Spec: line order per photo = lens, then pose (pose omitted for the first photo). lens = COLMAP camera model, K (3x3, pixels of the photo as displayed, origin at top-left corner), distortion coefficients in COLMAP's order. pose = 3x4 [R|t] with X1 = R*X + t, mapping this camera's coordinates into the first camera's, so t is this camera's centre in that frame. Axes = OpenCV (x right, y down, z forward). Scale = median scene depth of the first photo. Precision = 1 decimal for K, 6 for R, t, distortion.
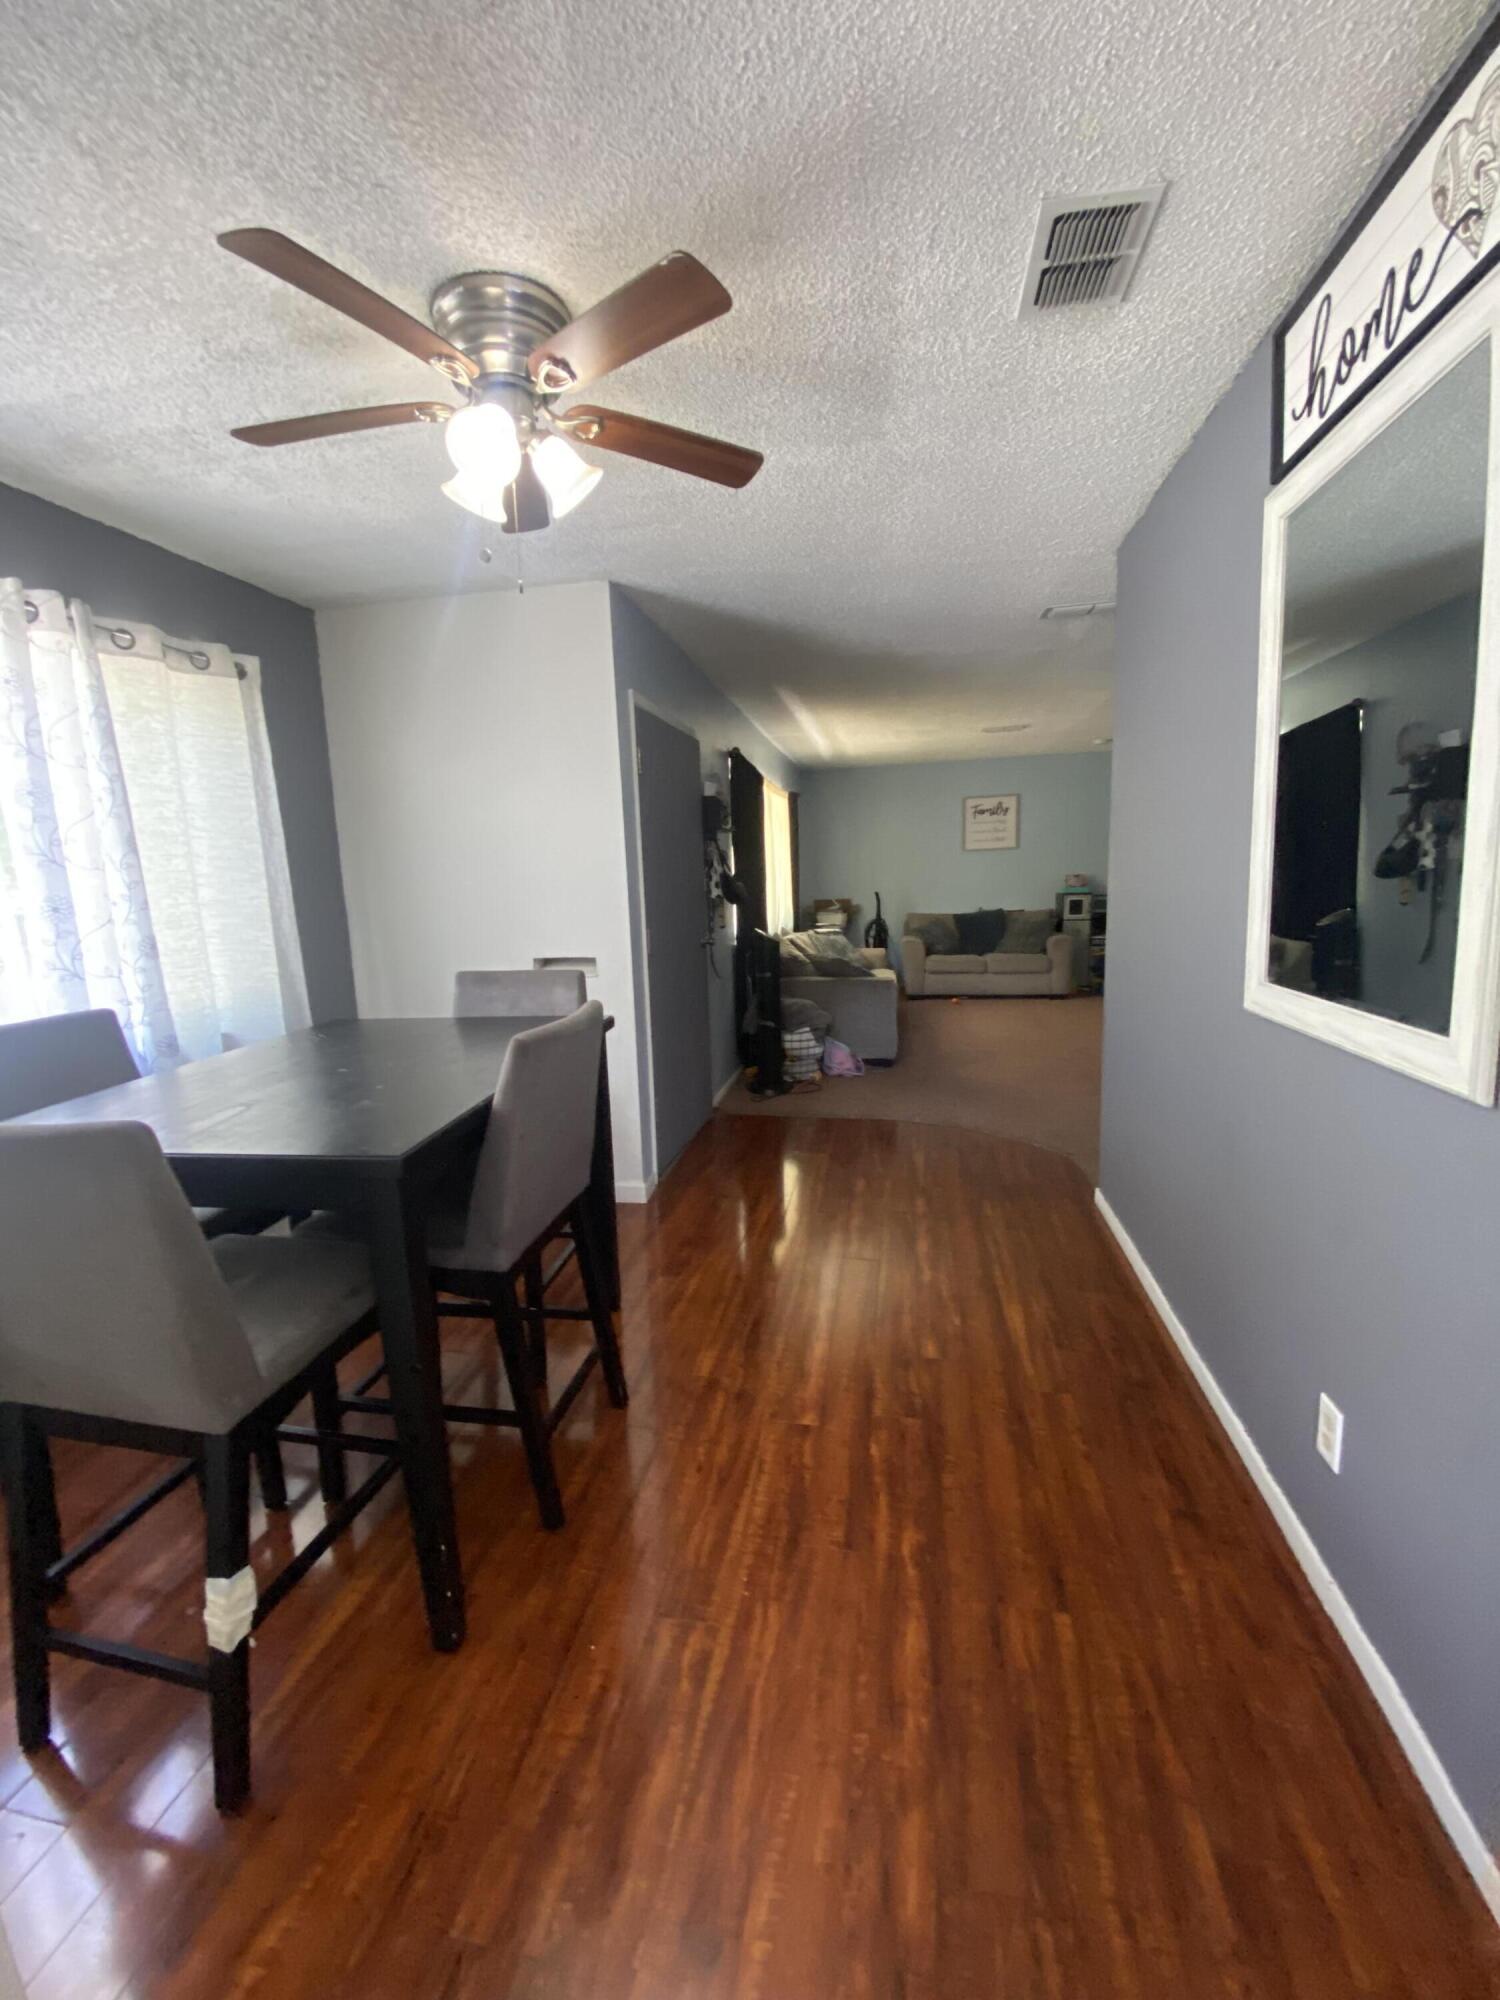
lens RADIAL K [[804.1, 0, 725.6], [0, 804.1, 1008.8], [0, 0, 1]] dist [0.006038, -0.012743]
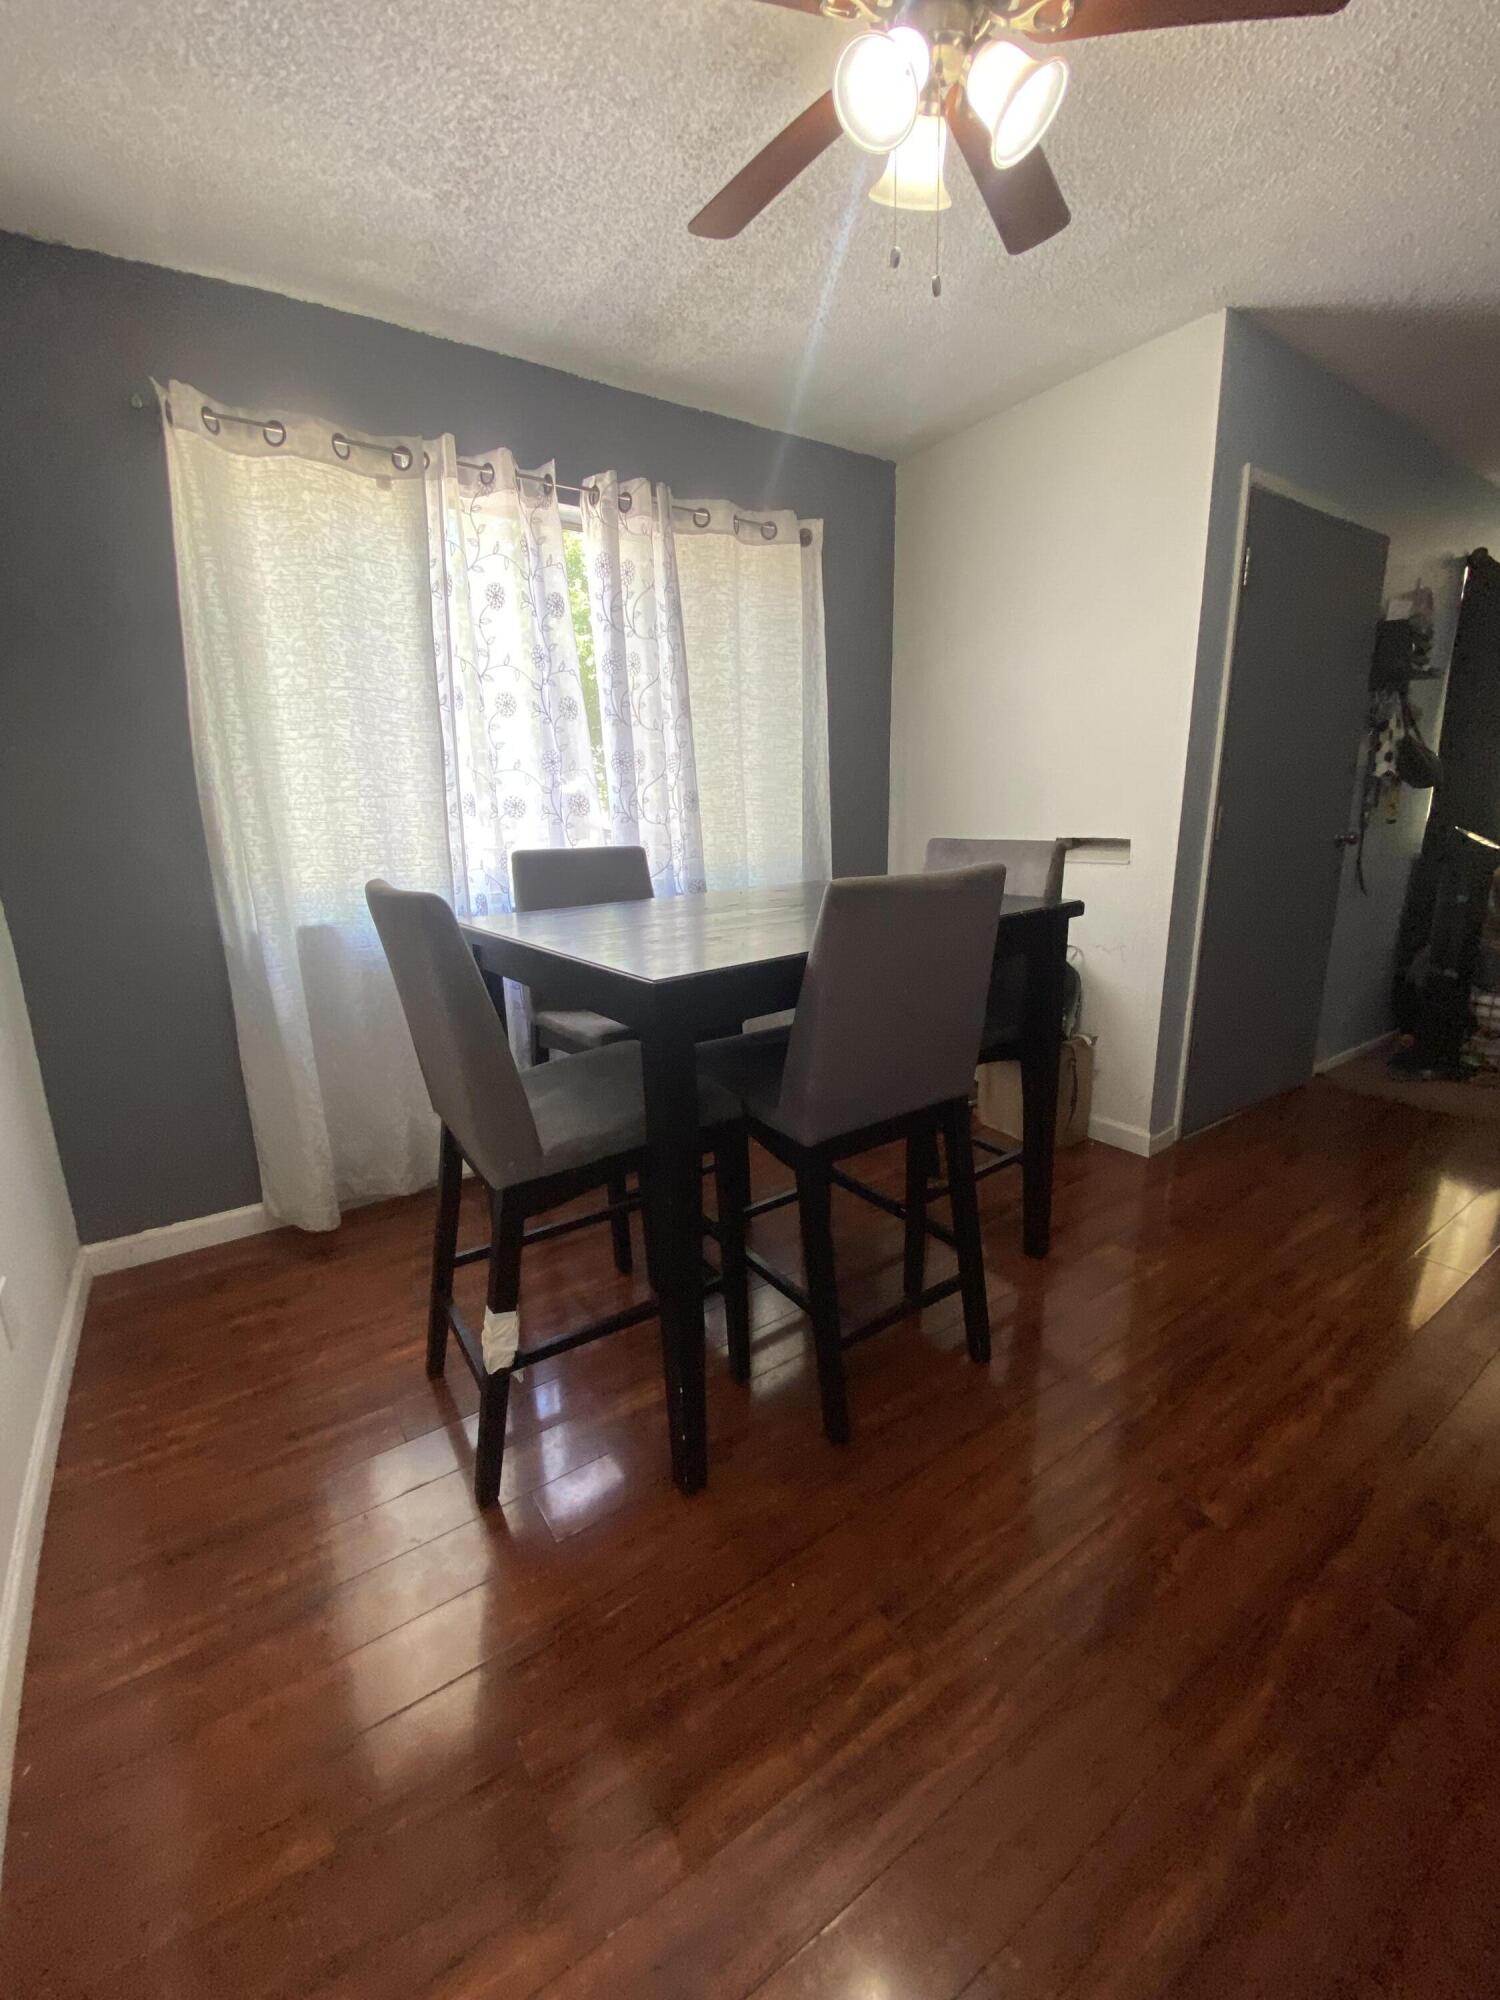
lens RADIAL K [[804.1, 0, 711.5], [0, 804.1, 998.6], [0, 0, 1]] dist [0.006038, -0.012743]
pose [[0.716515, 0.186316, -0.672229, 0.120172], [-0.118964, 0.982191, 0.145424, 0.027552], [0.687353, -0.024227, 0.725920, 0.162556]]
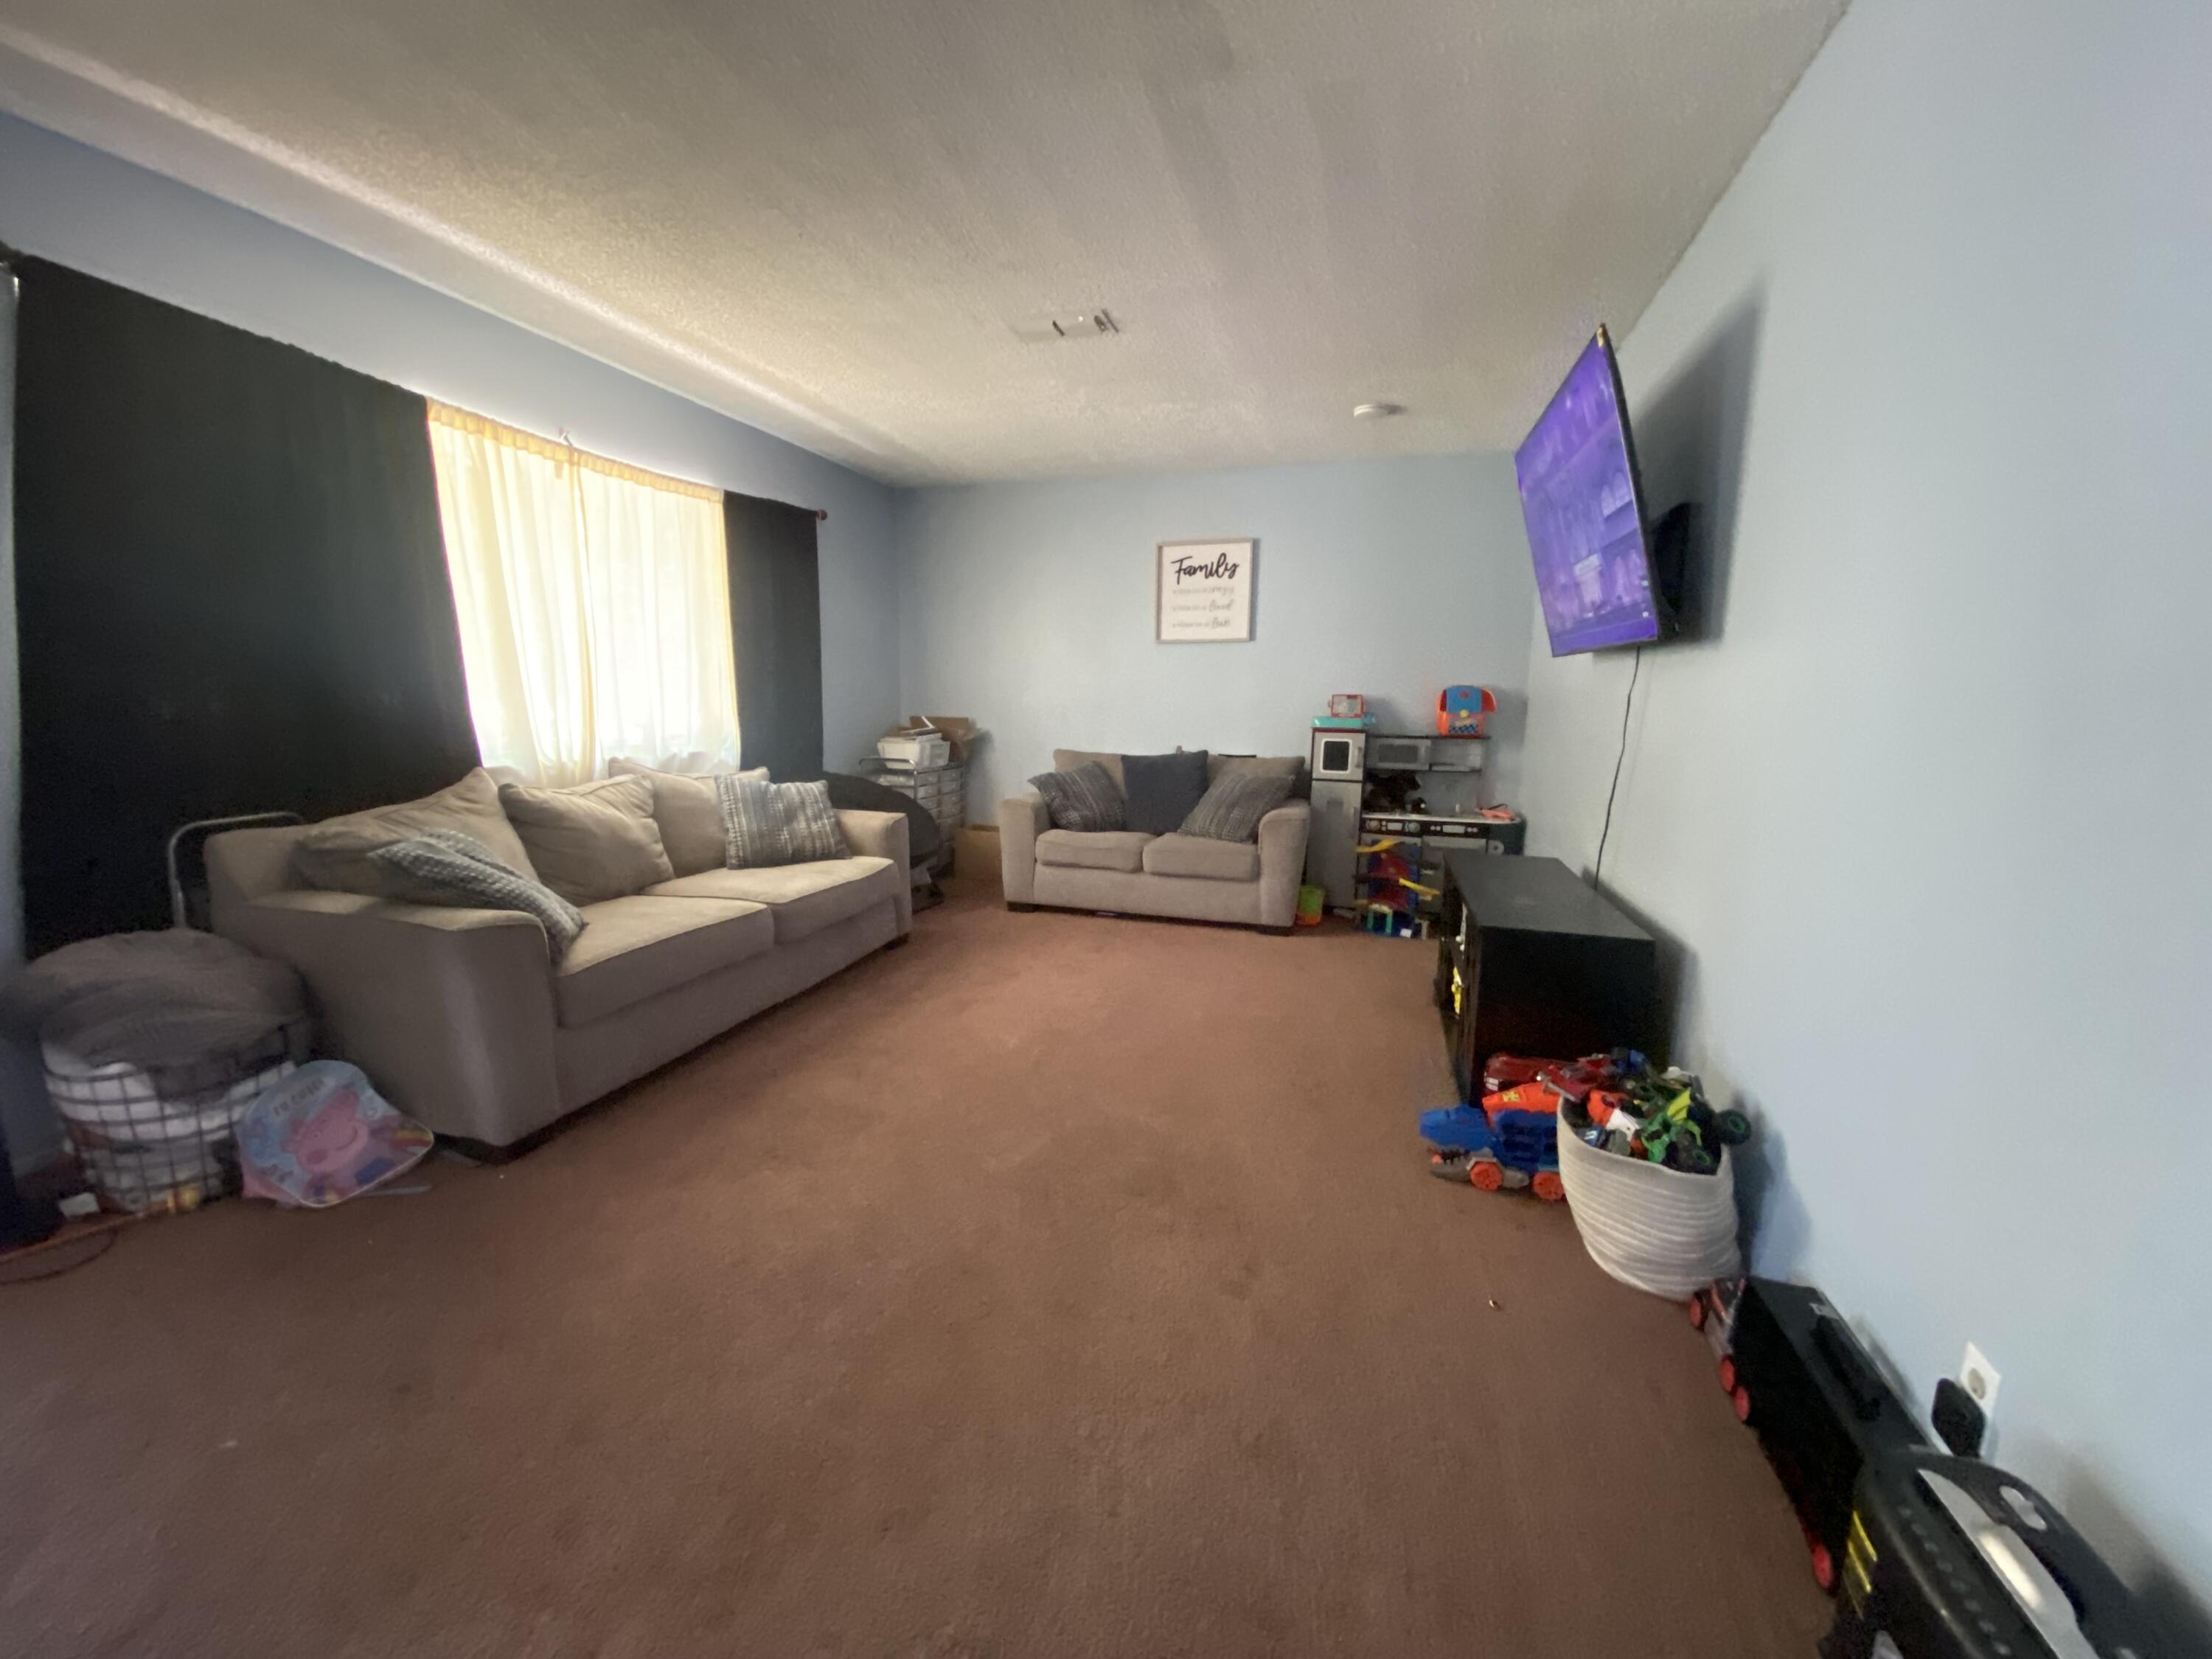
lens RADIAL K [[889.4, 0, 1093.5], [0, 889.4, 843.3], [0, 0, 1]] dist [0.006038, -0.012743]
pose [[0.994655, 0.067876, -0.077809, 0.994285], [-0.068135, 0.997676, -0.000664, -0.179603], [0.077583, 0.005962, 0.996968, 1.266943]]
